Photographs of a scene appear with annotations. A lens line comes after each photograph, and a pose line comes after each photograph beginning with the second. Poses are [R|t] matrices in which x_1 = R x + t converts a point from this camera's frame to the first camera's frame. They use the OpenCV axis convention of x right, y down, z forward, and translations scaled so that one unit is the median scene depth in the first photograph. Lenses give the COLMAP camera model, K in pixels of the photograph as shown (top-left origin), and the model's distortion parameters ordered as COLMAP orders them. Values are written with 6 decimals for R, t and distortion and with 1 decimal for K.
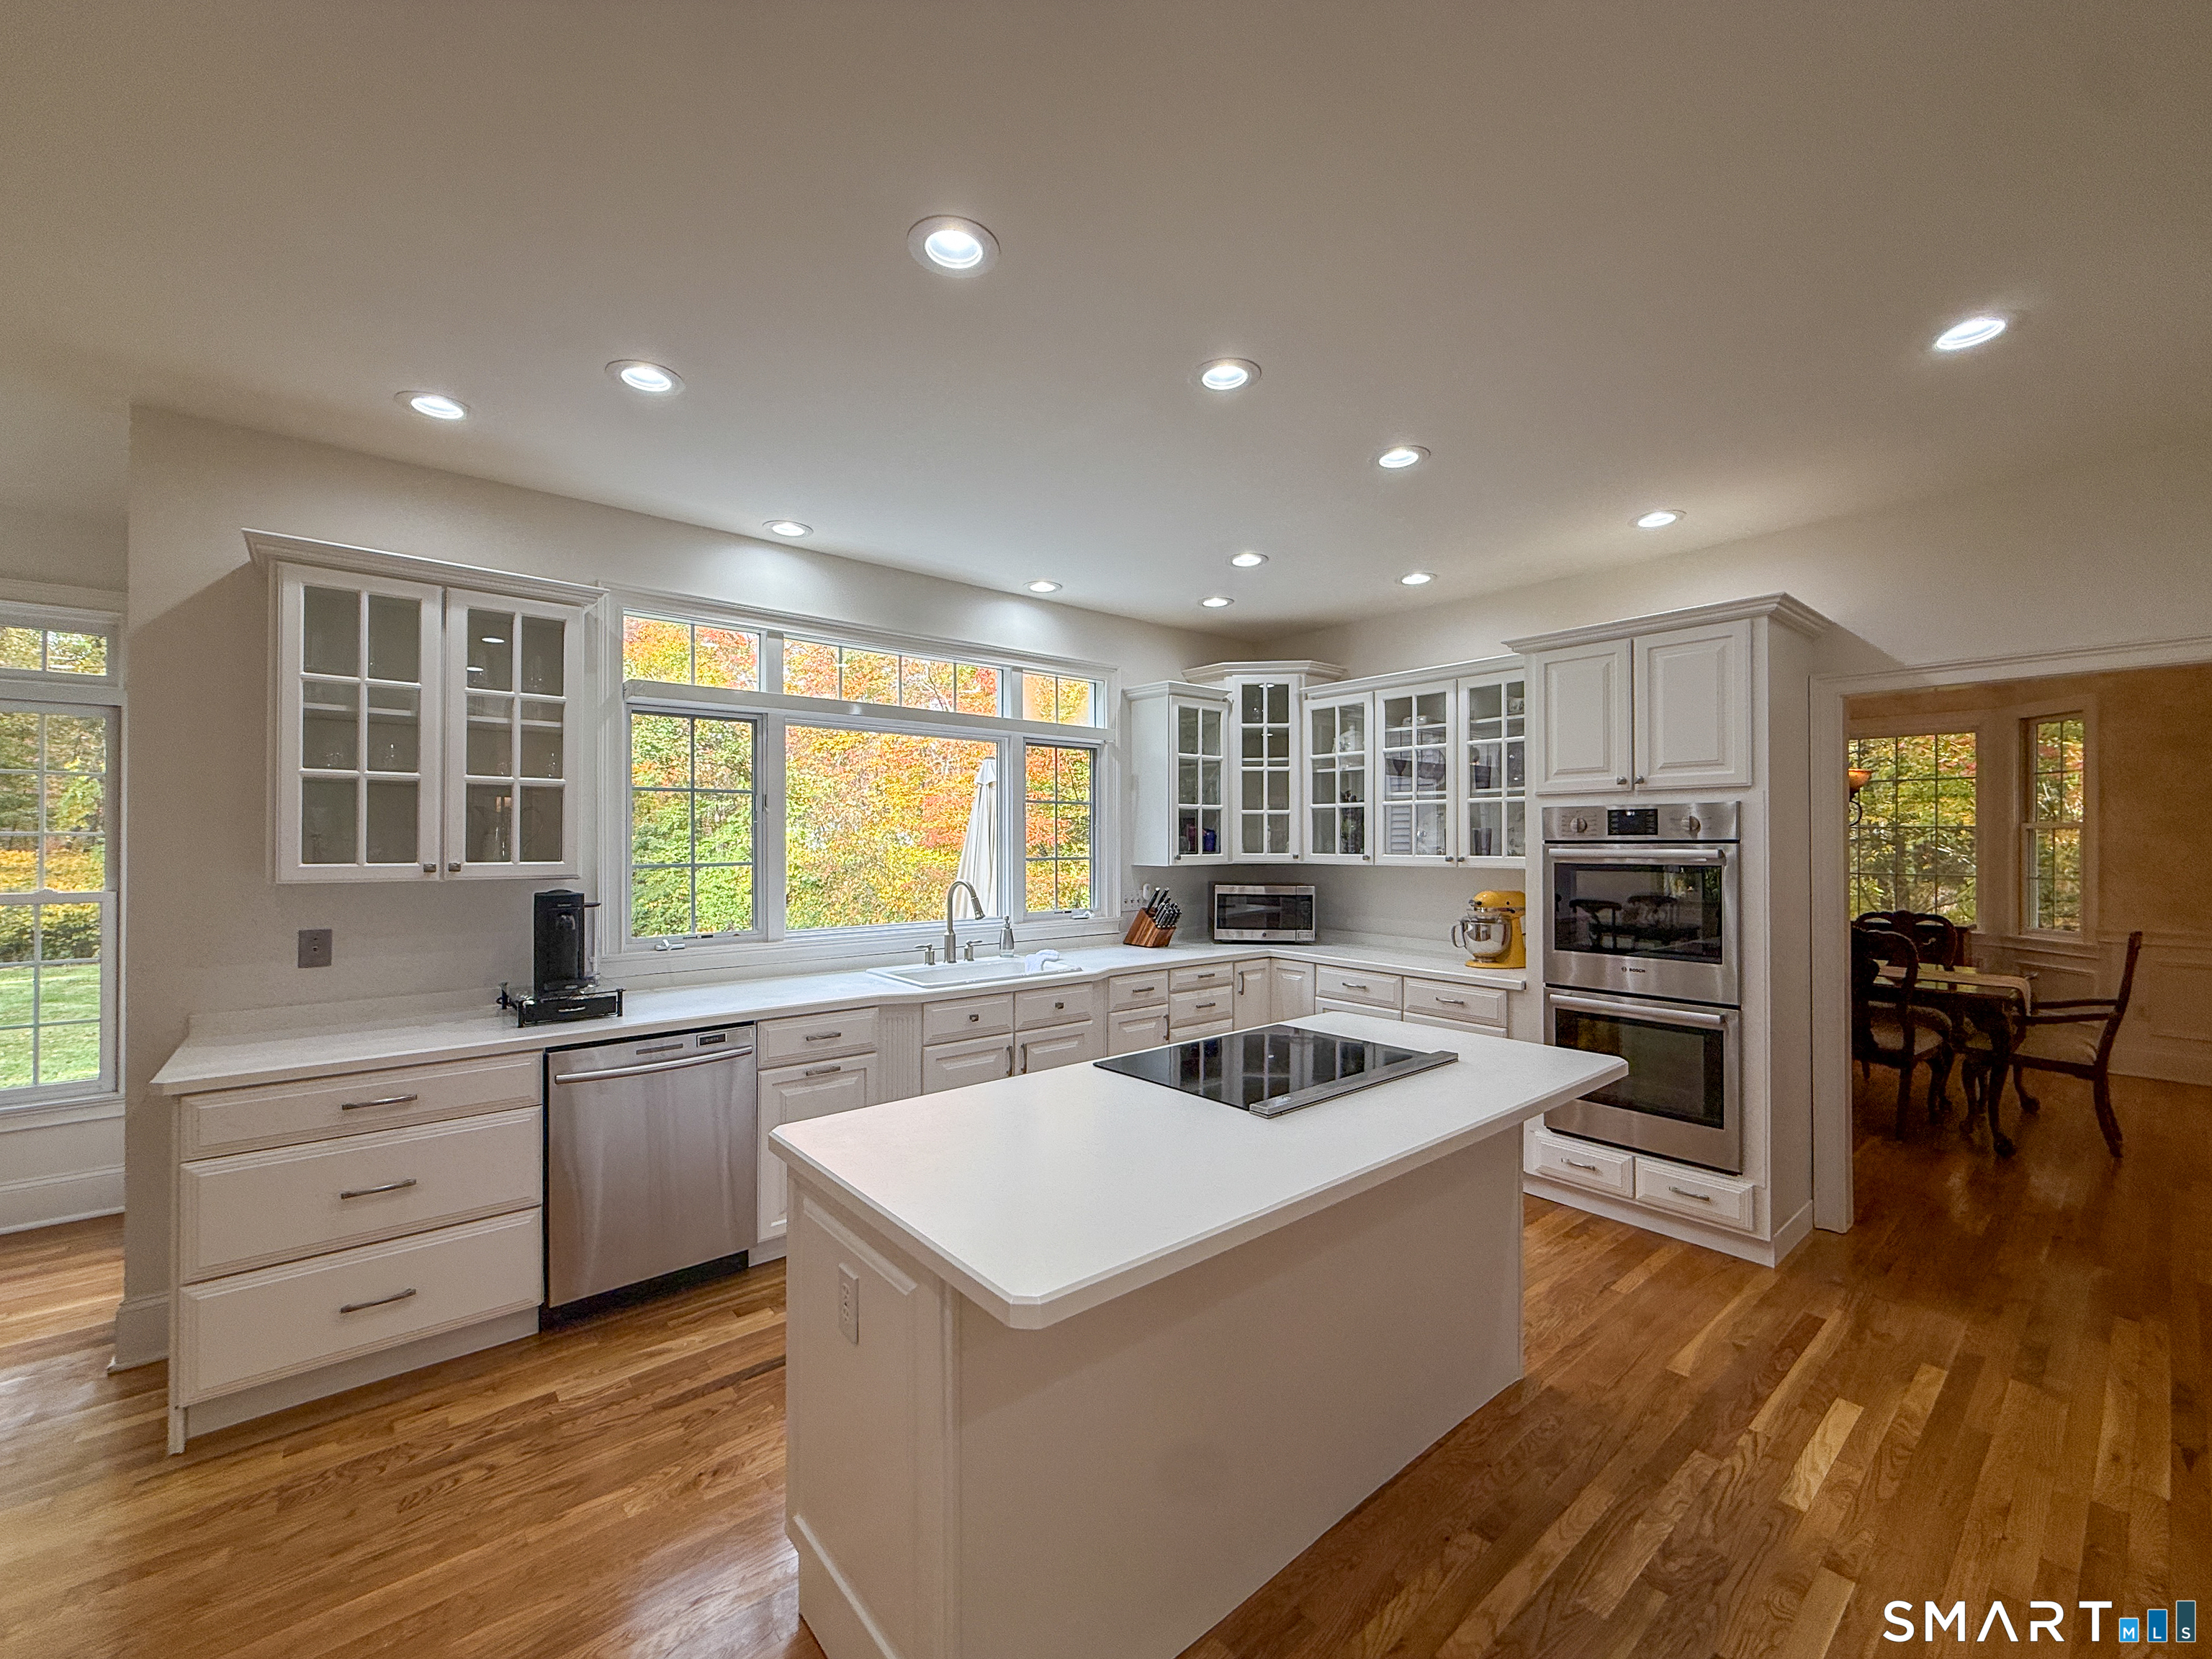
lens RADIAL K [[906.5, 0, 1091.2], [0, 906.5, 833.6], [0, 0, 1]] dist [0.001542, -0.001173]
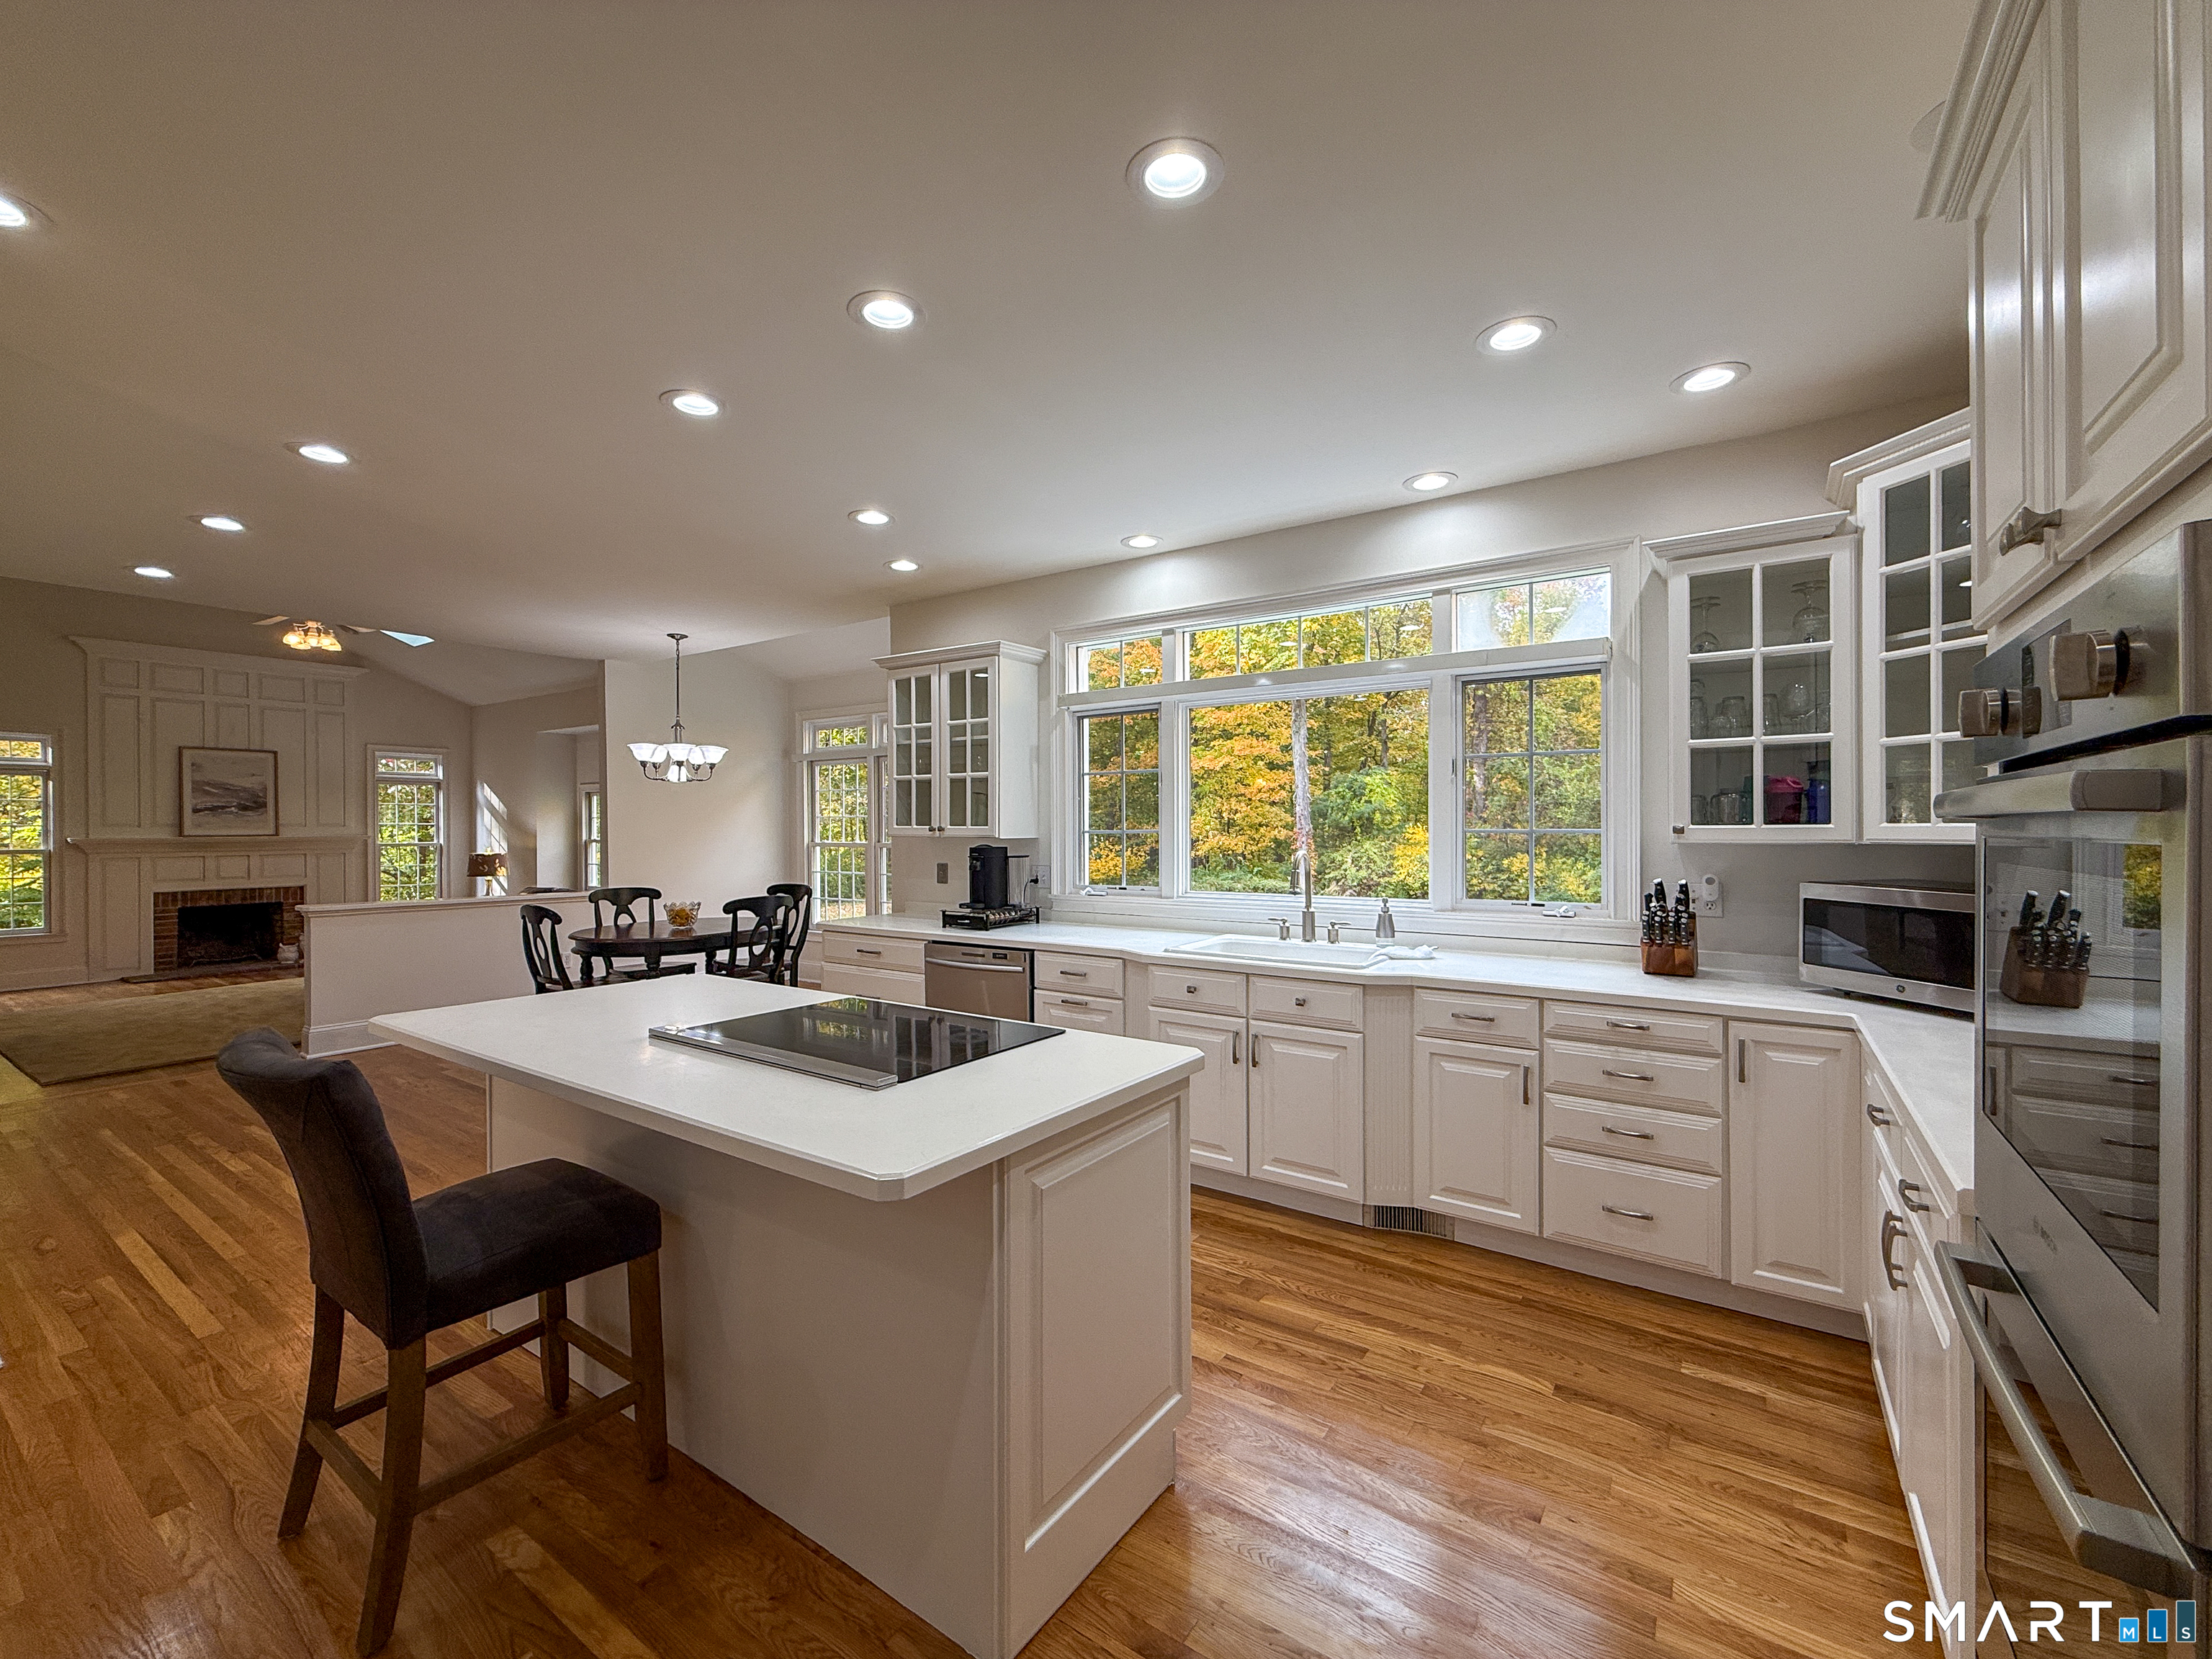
lens RADIAL K [[906.5, 0, 1099.2], [0, 906.5, 819.1], [0, 0, 1]] dist [0.001542, -0.001173]
pose [[0.273138, -0.001024, -0.961974, 0.682563], [0.018141, 0.999827, 0.004087, 0.011513], [0.961804, -0.018568, 0.273110, 0.557762]]
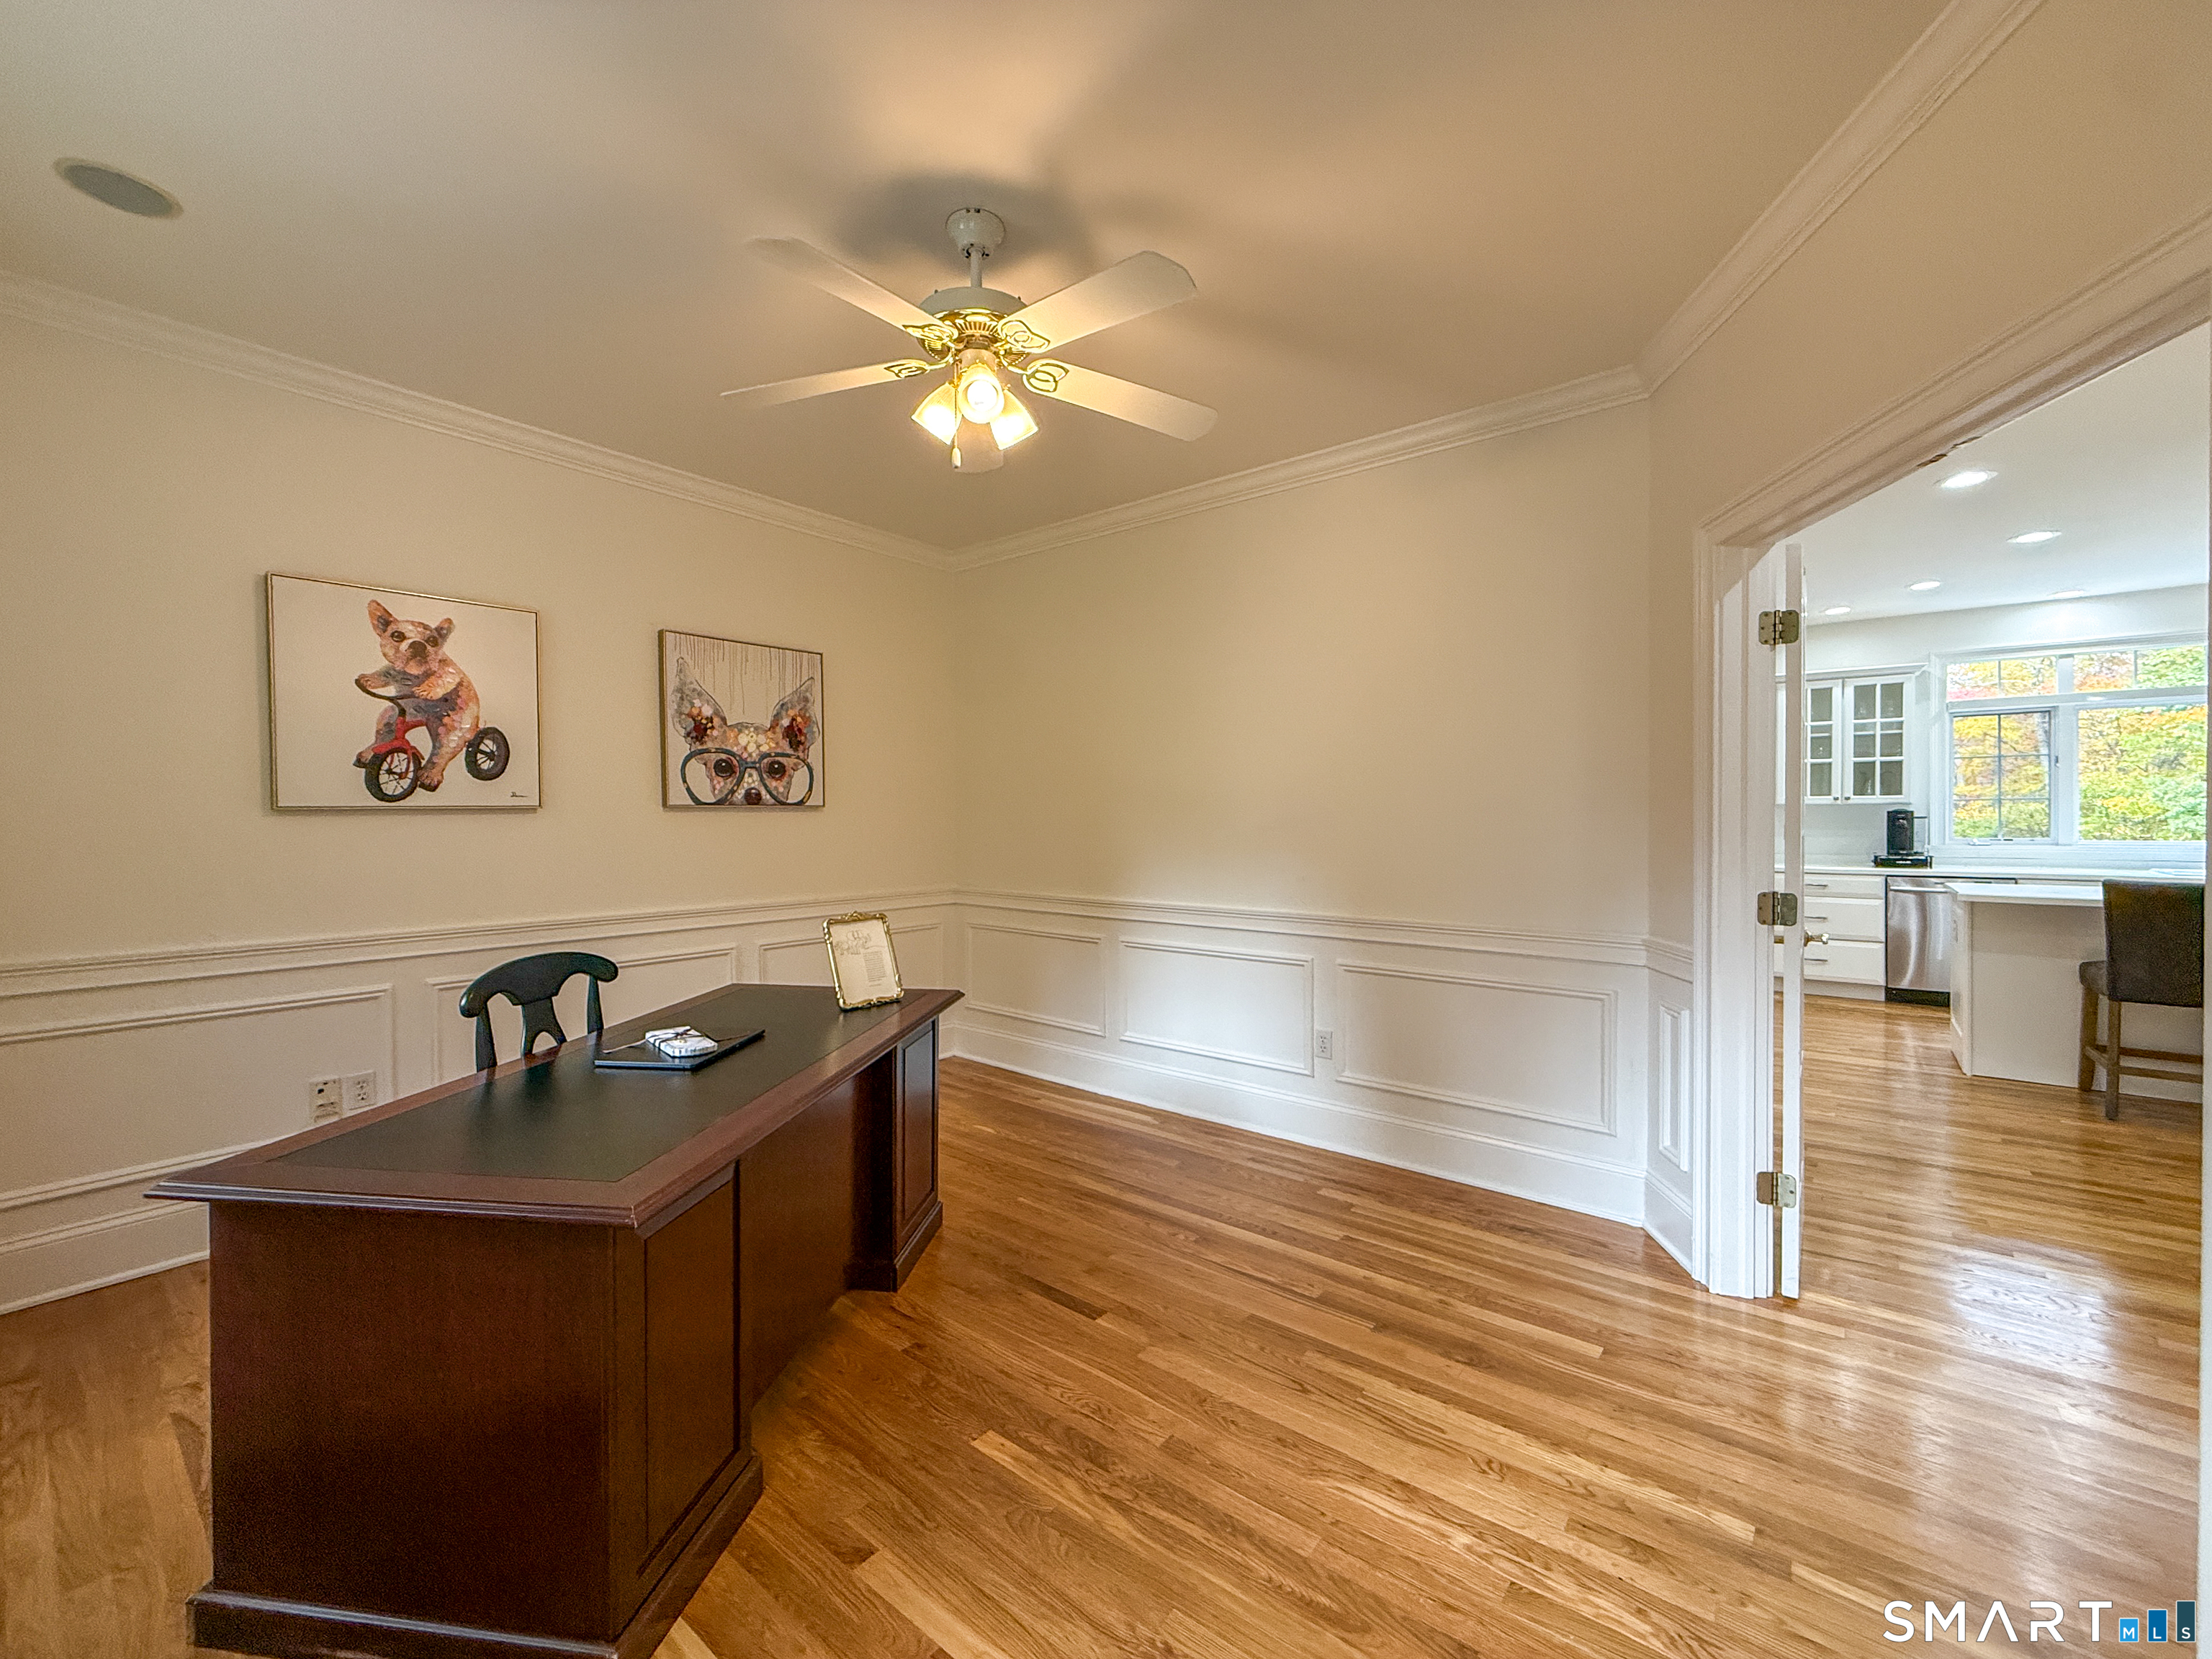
lens RADIAL K [[906.5, 0, 1087.1], [0, 906.5, 830.3], [0, 0, 1]] dist [0.001542, -0.001173]
pose [[0.190055, 0.010099, -0.981722, 0.840078], [0.011471, 0.999856, 0.012506, 0.047053], [0.981706, -0.013638, 0.189912, -0.943160]]
